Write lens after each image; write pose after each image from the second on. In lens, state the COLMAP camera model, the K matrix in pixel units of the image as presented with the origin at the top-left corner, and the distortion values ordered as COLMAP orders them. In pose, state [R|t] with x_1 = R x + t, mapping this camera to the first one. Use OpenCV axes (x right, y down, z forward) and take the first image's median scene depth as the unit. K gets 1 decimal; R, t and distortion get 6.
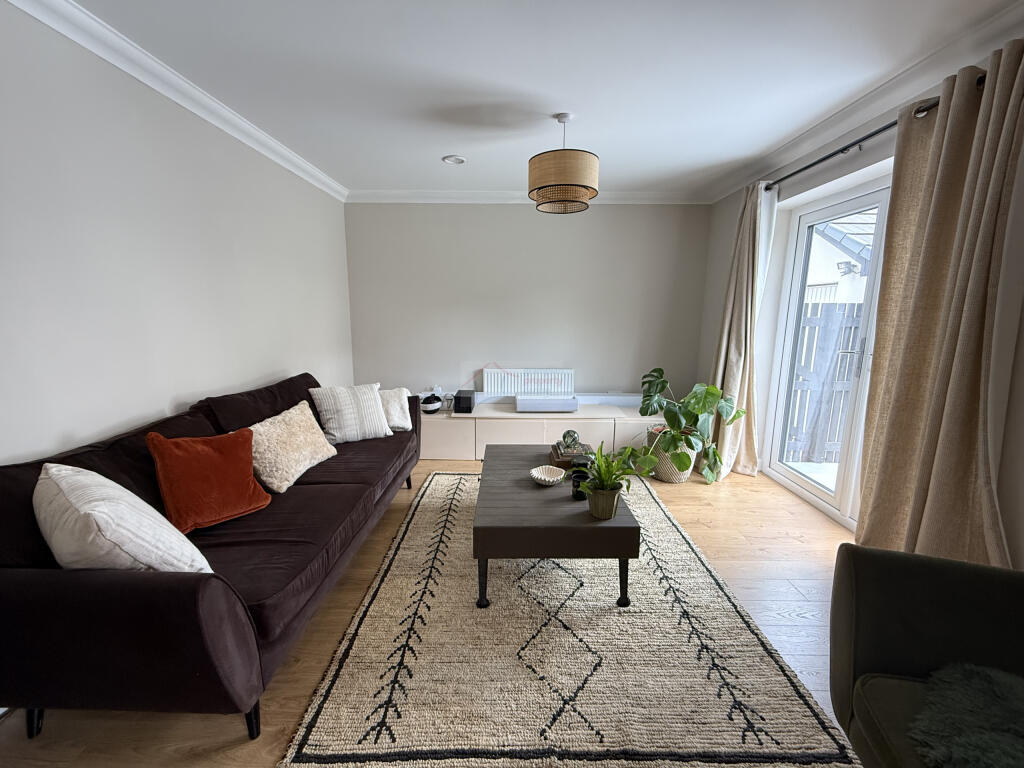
lens RADIAL K [[402.9, 0, 509.2], [0, 402.9, 381.3], [0, 0, 1]] dist [0.000627, 0.000579]
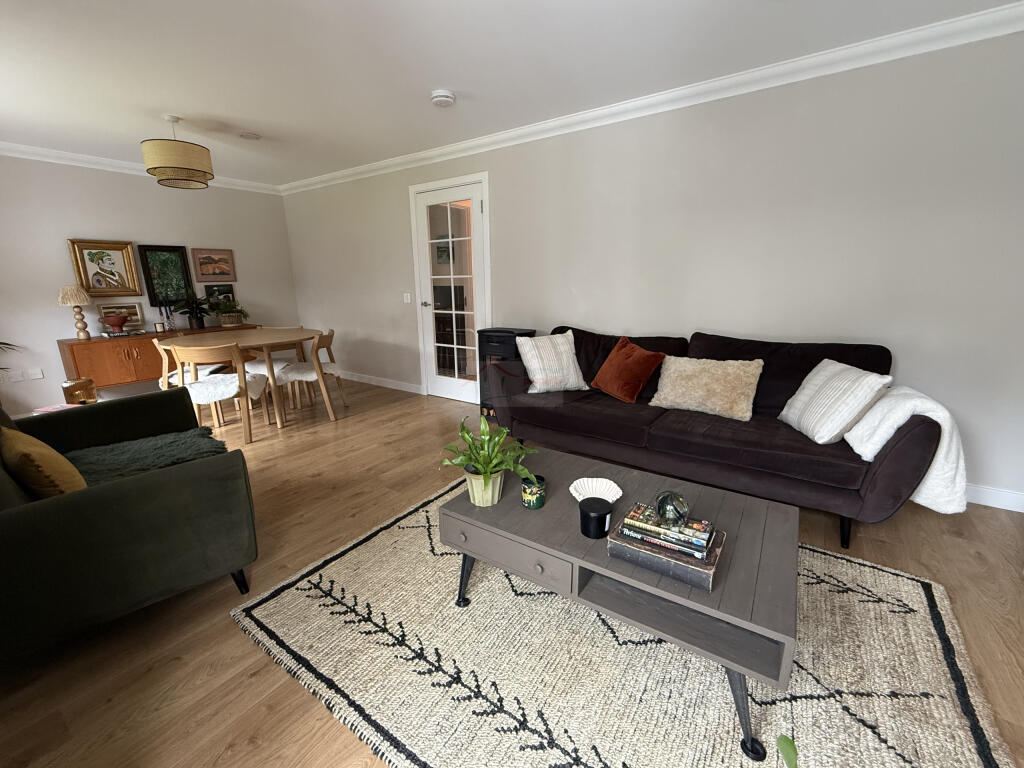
lens RADIAL K [[434.9, 0, 508.7], [0, 434.9, 386.1], [0, 0, 1]] dist [0.002695, 0.000199]
pose [[-0.545329, 0.209074, -0.811730, 1.122252], [-0.136083, 0.933465, 0.331851, -0.245755], [0.827102, 0.291431, -0.480594, 1.772582]]
